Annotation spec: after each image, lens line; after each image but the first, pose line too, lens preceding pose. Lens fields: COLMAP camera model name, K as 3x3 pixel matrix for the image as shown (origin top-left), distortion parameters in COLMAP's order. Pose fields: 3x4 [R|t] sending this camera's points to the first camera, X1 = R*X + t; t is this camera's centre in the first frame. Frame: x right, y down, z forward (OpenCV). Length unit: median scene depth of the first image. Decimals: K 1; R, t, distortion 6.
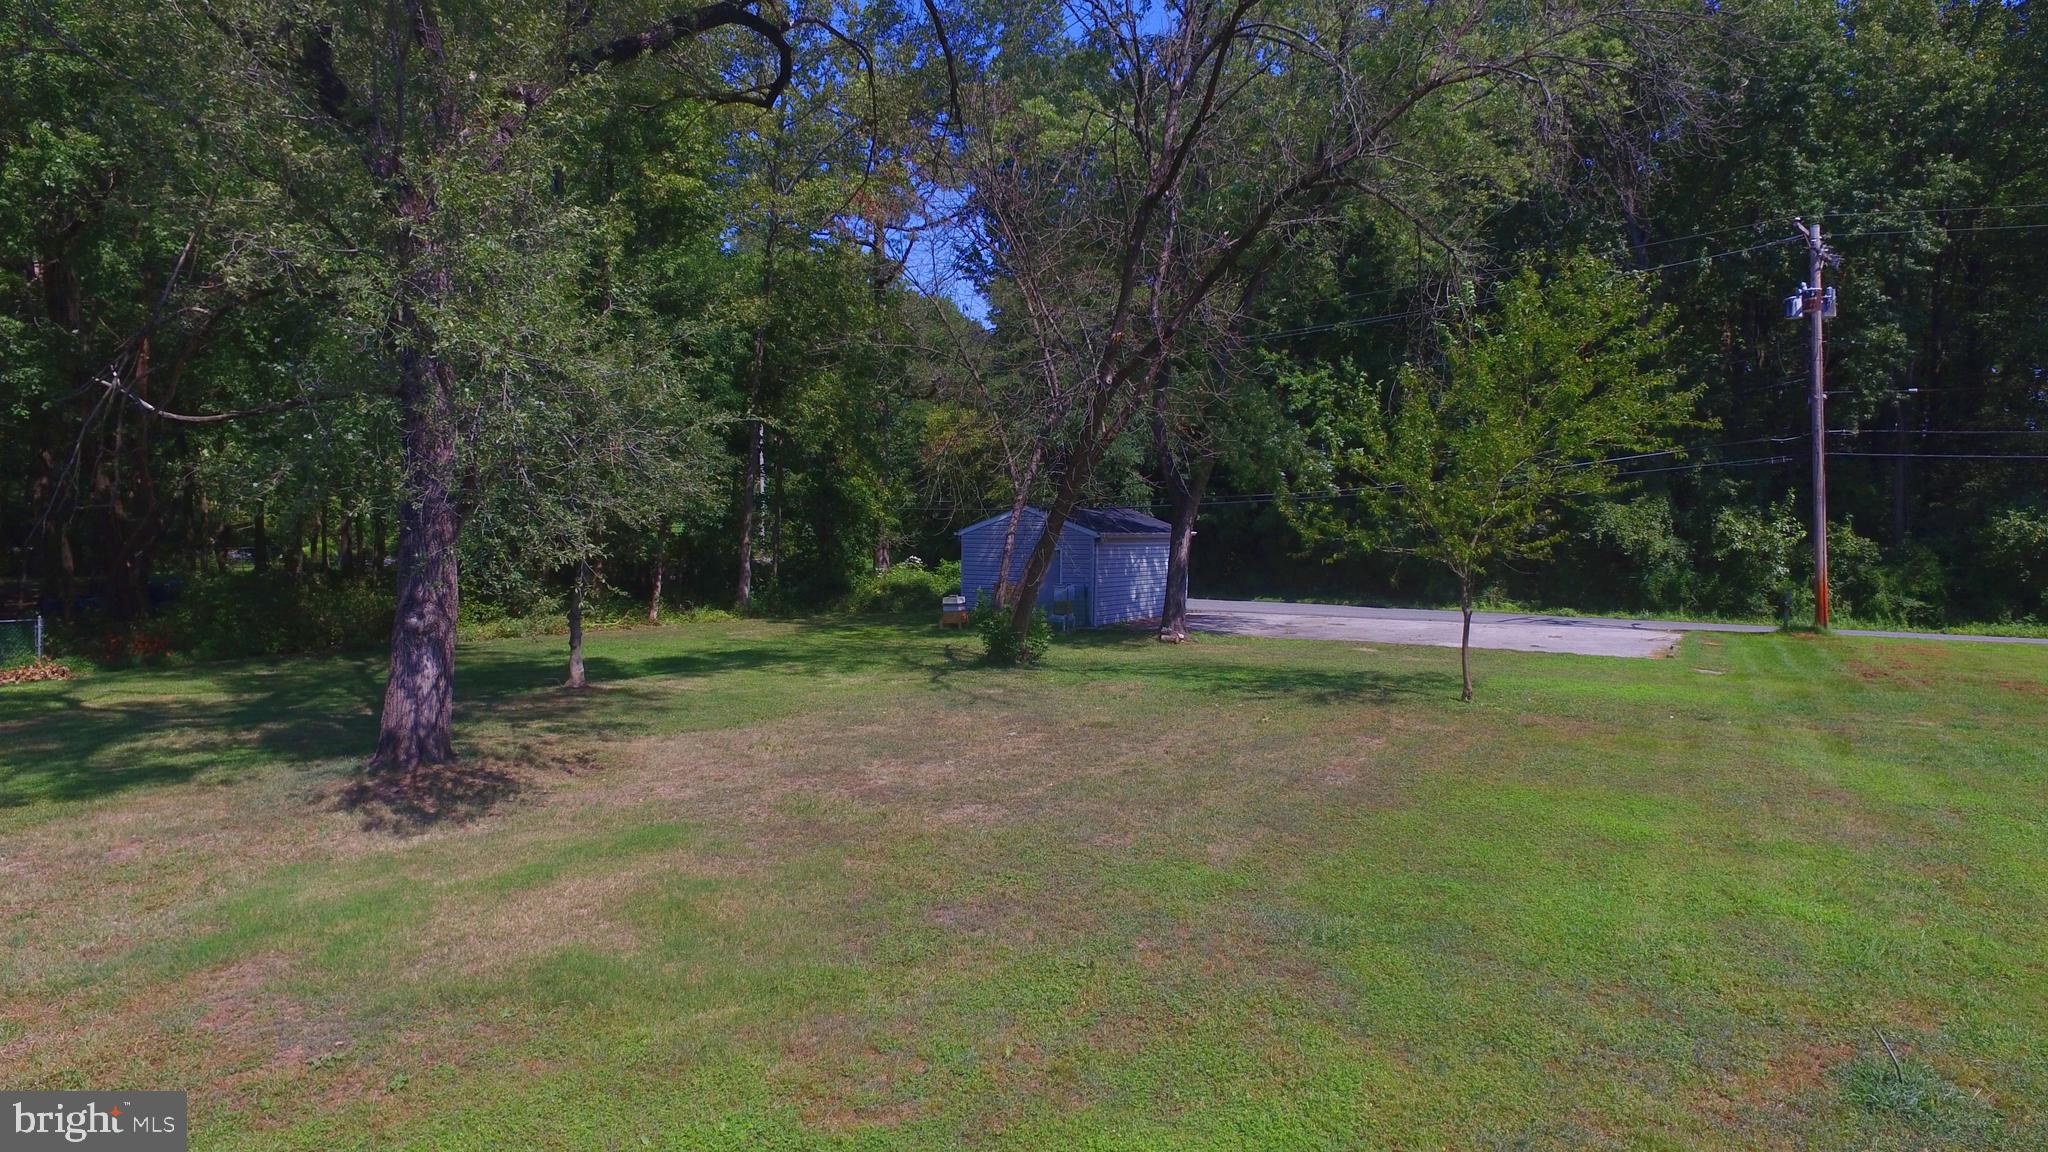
lens RADIAL K [[1187.9, 0, 1027.8], [0, 1187.9, 571.8], [0, 0, 1]] dist [-0.011148, 0.014918]
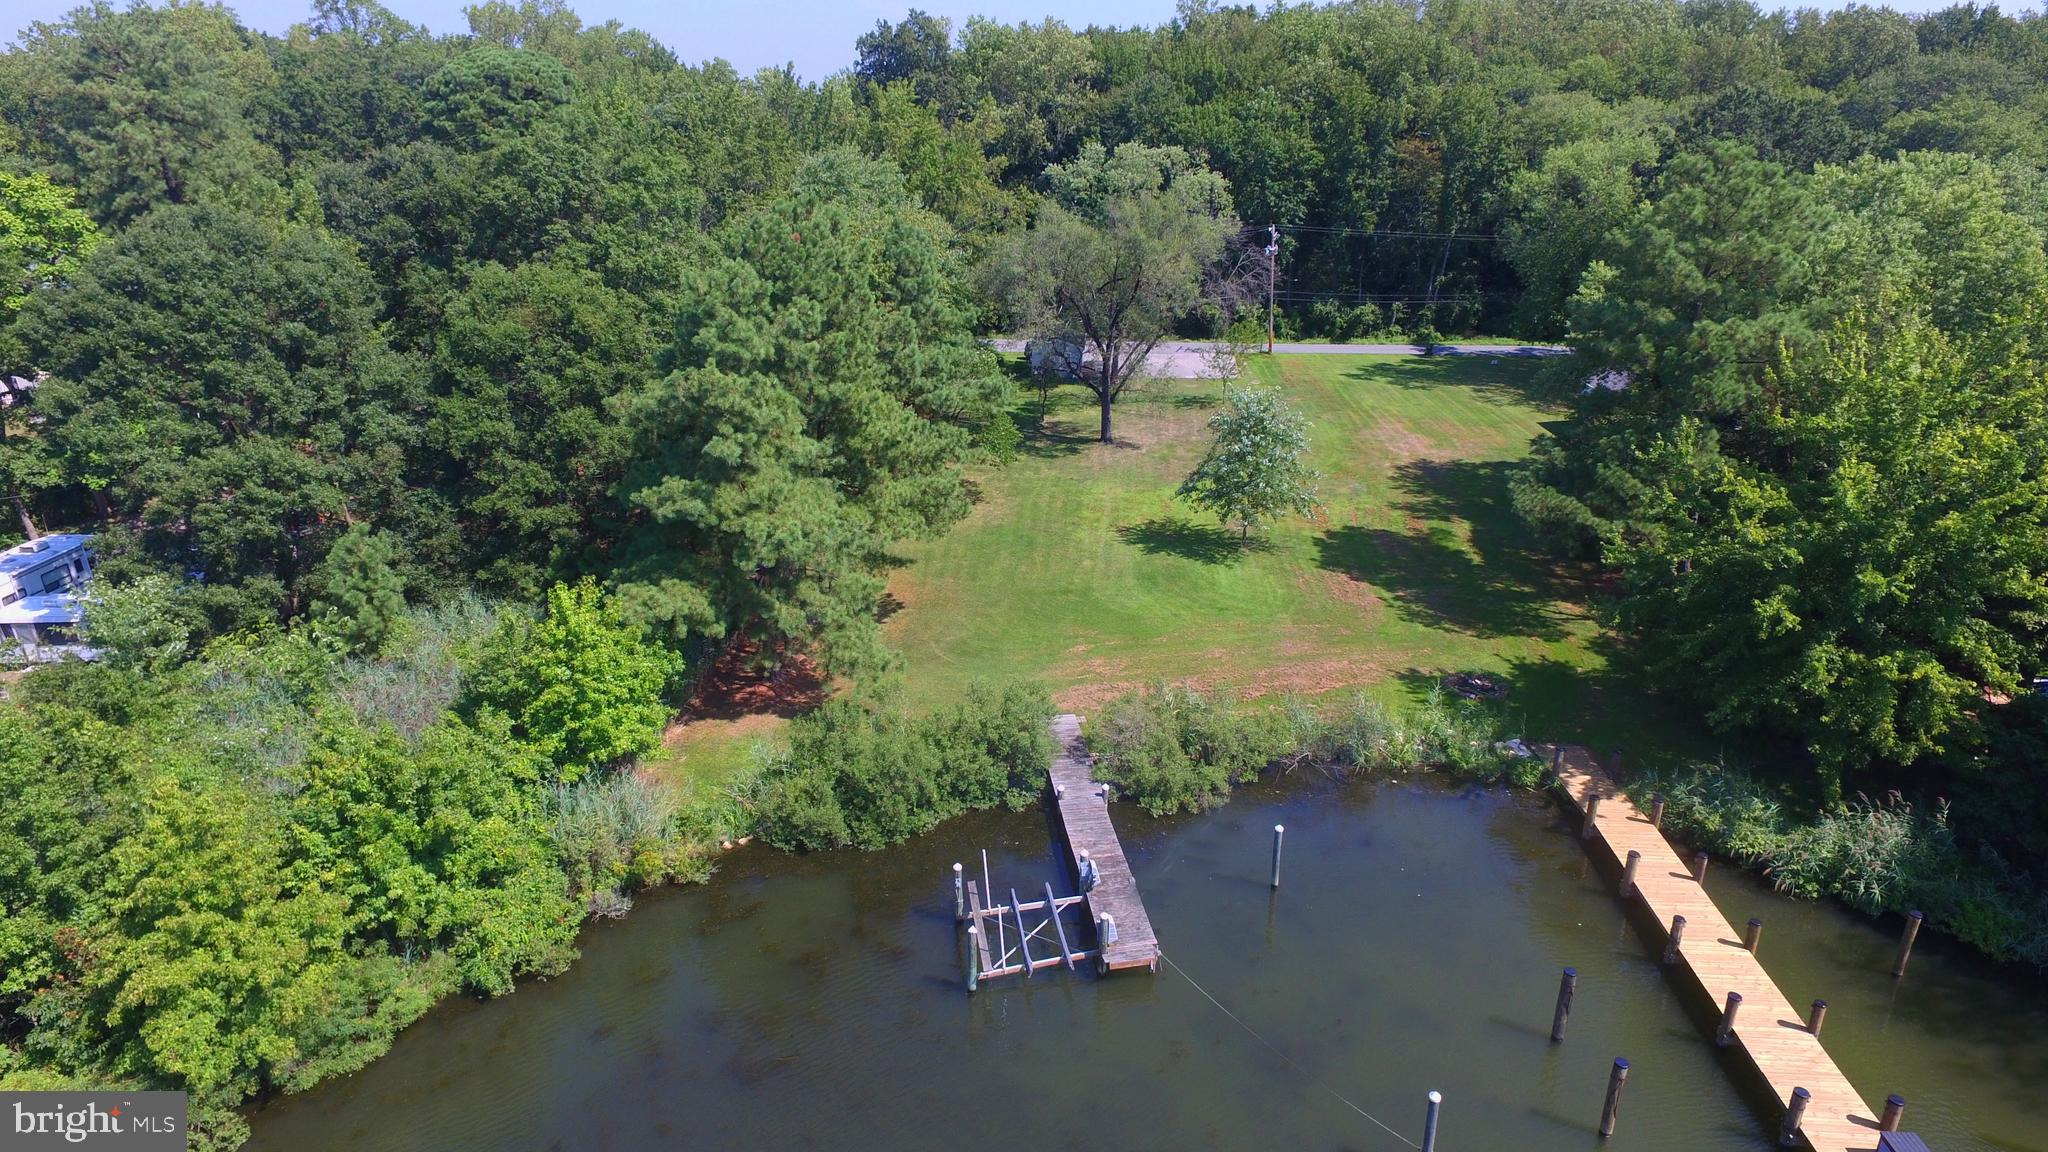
lens RADIAL K [[1181.5, 0, 1024.0], [0, 1181.5, 576.0], [0, 0, 1]] dist [-0.002747, 0.001675]
pose [[0.905377, -0.173539, 0.387526, -1.098956], [0.036102, 0.940825, 0.336965, -0.413677], [-0.423071, -0.291090, 0.858066, -1.412359]]
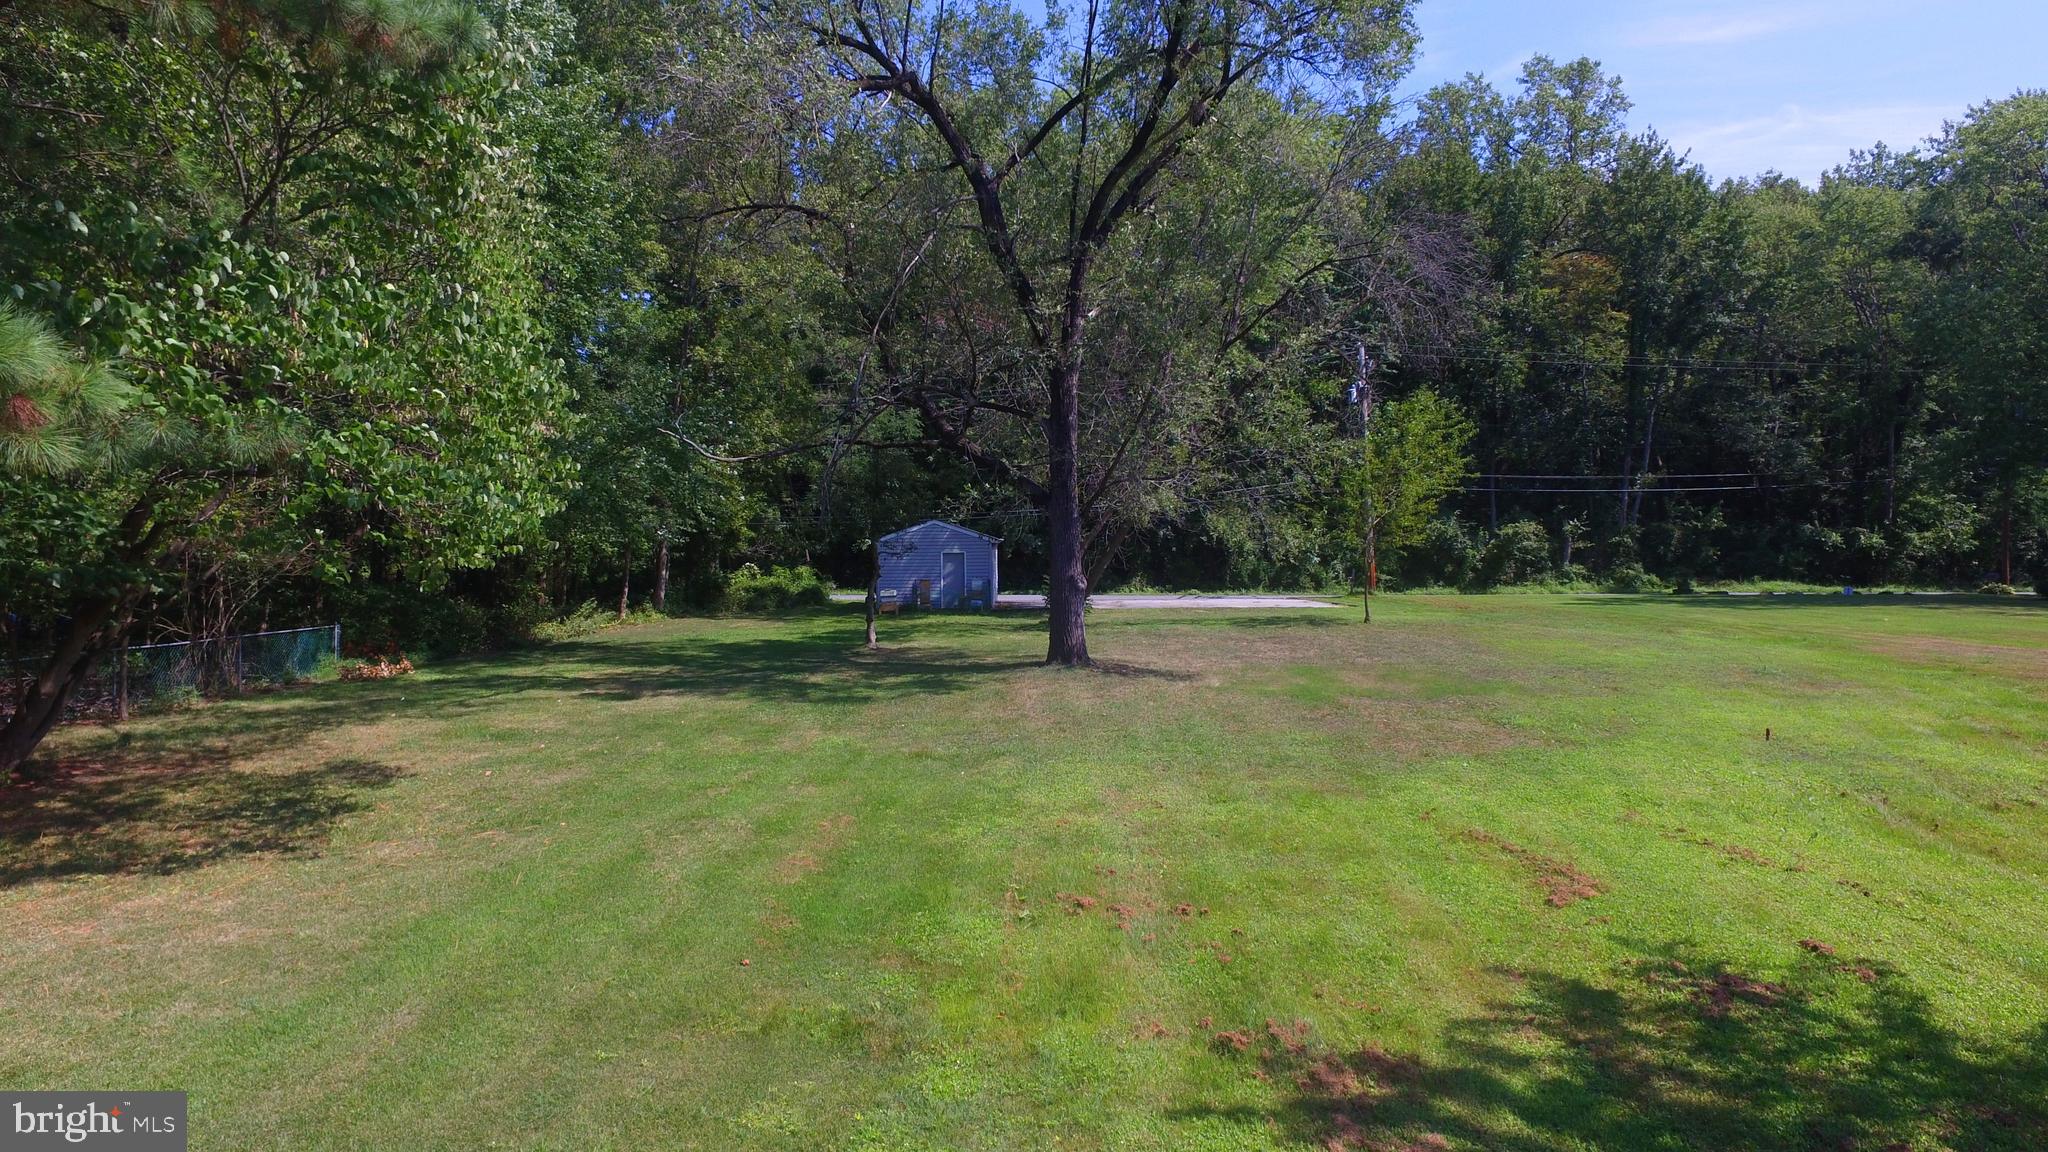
lens RADIAL K [[1187.9, 0, 1027.8], [0, 1187.9, 571.8], [0, 0, 1]] dist [-0.011148, 0.014918]
pose [[0.875689, -0.028023, 0.482062, -0.444976], [0.034428, 0.999397, -0.004444, 0.009279], [-0.481647, 0.020488, 0.876126, -0.172319]]
